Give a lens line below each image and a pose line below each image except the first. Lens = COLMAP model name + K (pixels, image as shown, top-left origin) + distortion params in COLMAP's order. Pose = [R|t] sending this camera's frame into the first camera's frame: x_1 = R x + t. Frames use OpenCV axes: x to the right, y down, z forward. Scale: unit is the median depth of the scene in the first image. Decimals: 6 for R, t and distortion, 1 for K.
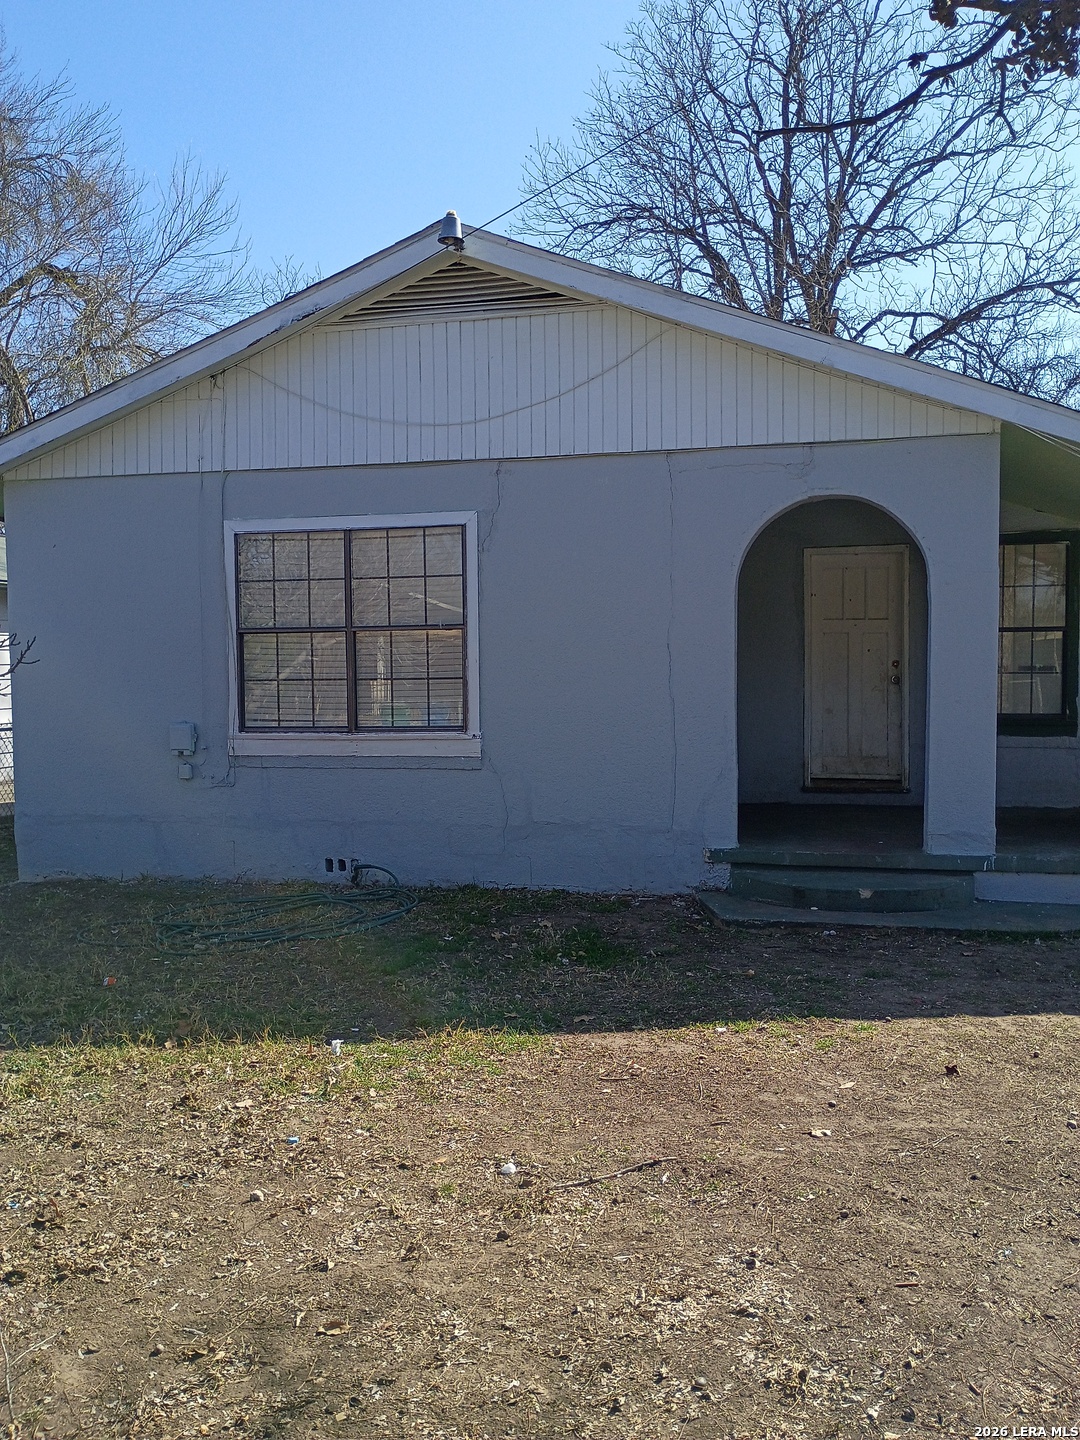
lens RADIAL K [[1242.7, 0, 546.8], [0, 1242.7, 717.4], [0, 0, 1]] dist [0.069154, -0.081544]
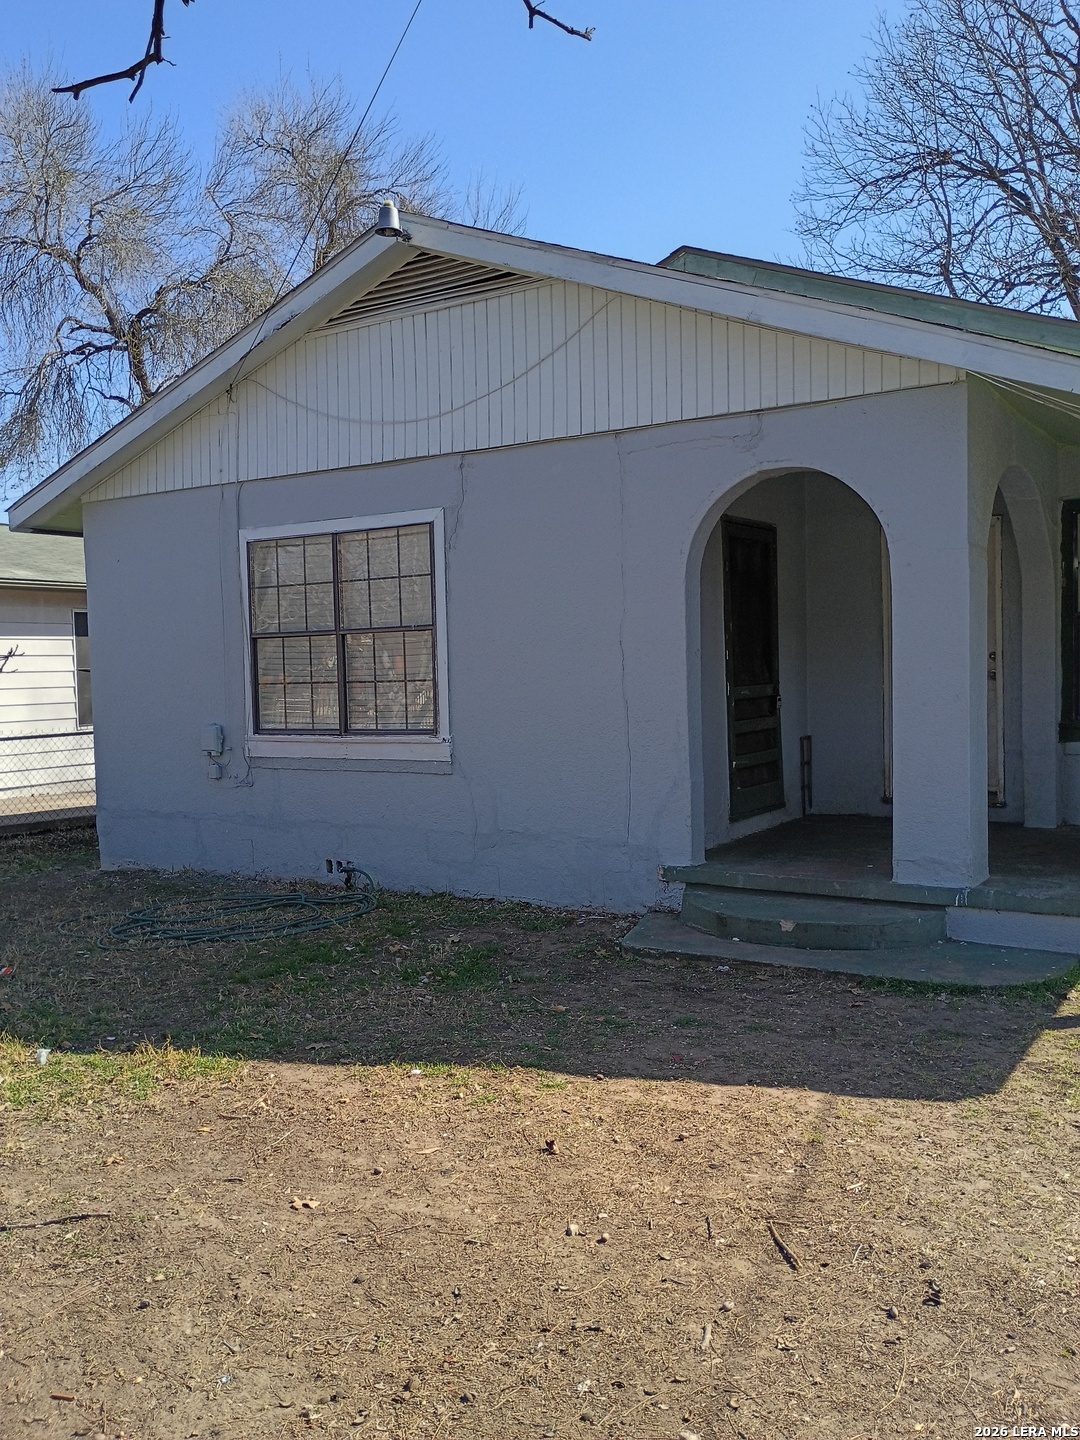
lens RADIAL K [[1242.7, 0, 546.2], [0, 1242.7, 718.8], [0, 0, 1]] dist [0.069154, -0.081544]
pose [[0.943720, 0.000611, -0.330746, 0.339304], [0.002421, 0.999959, 0.008756, -0.009907], [0.330738, -0.009064, 0.943679, 0.110907]]
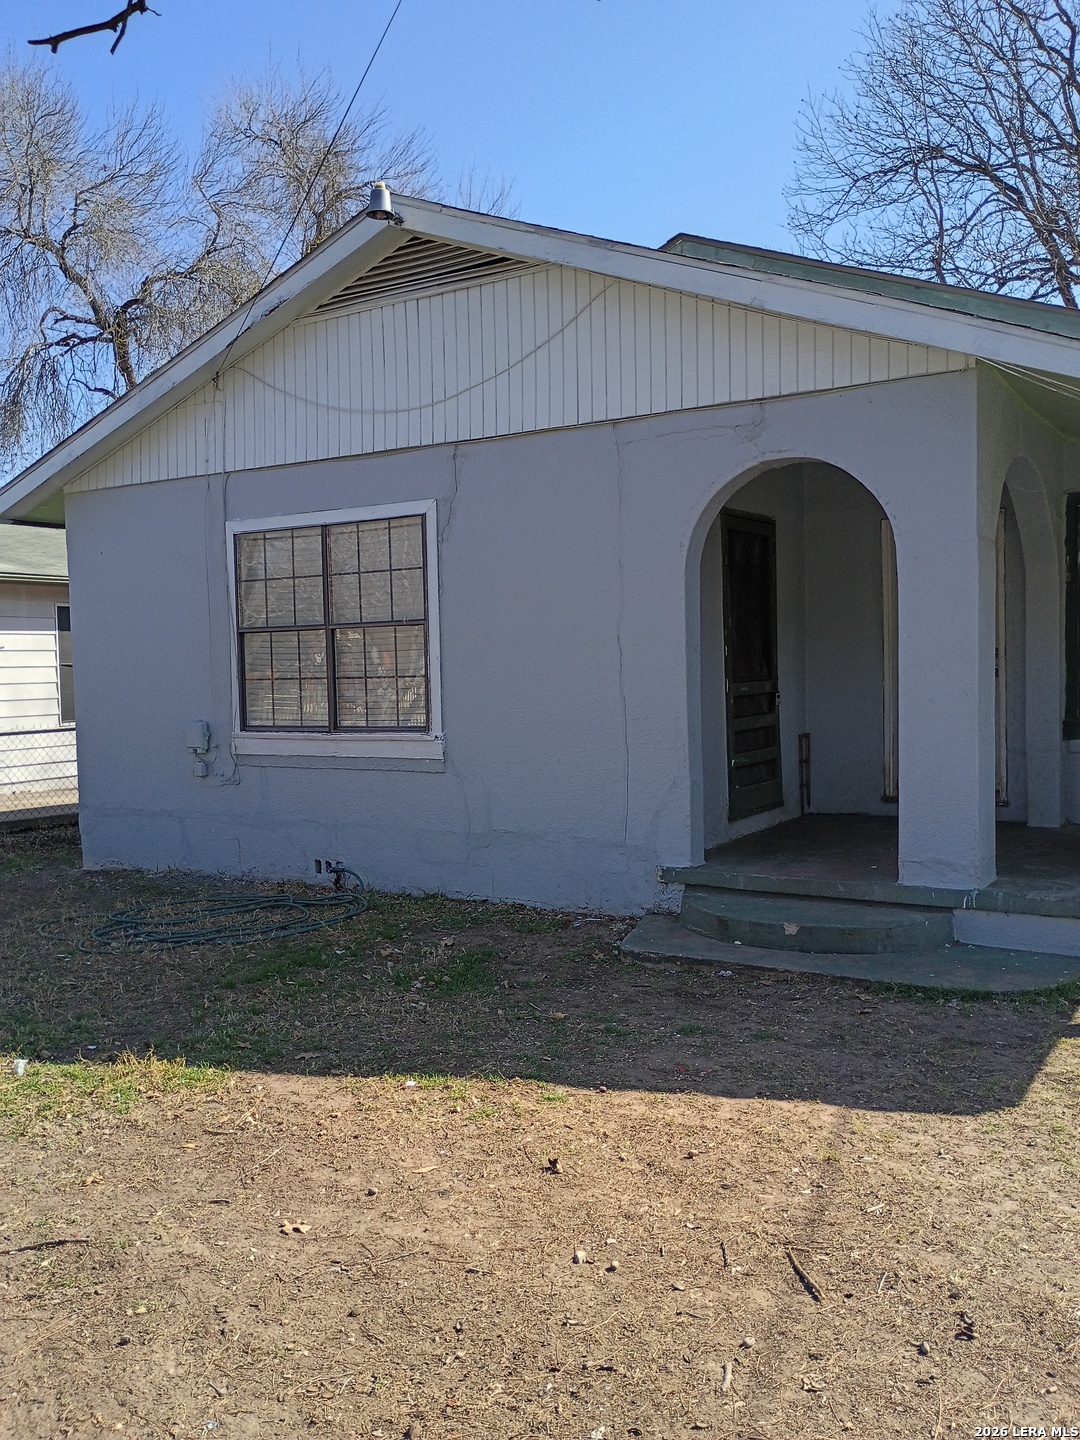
lens RADIAL K [[1242.7, 0, 544.4], [0, 1242.7, 714.4], [0, 0, 1]] dist [0.069154, -0.081544]
pose [[0.946739, 0.001545, -0.321999, 0.325836], [0.001004, 0.999969, 0.007751, -0.009641], [0.322001, -0.007661, 0.946708, 0.130546]]
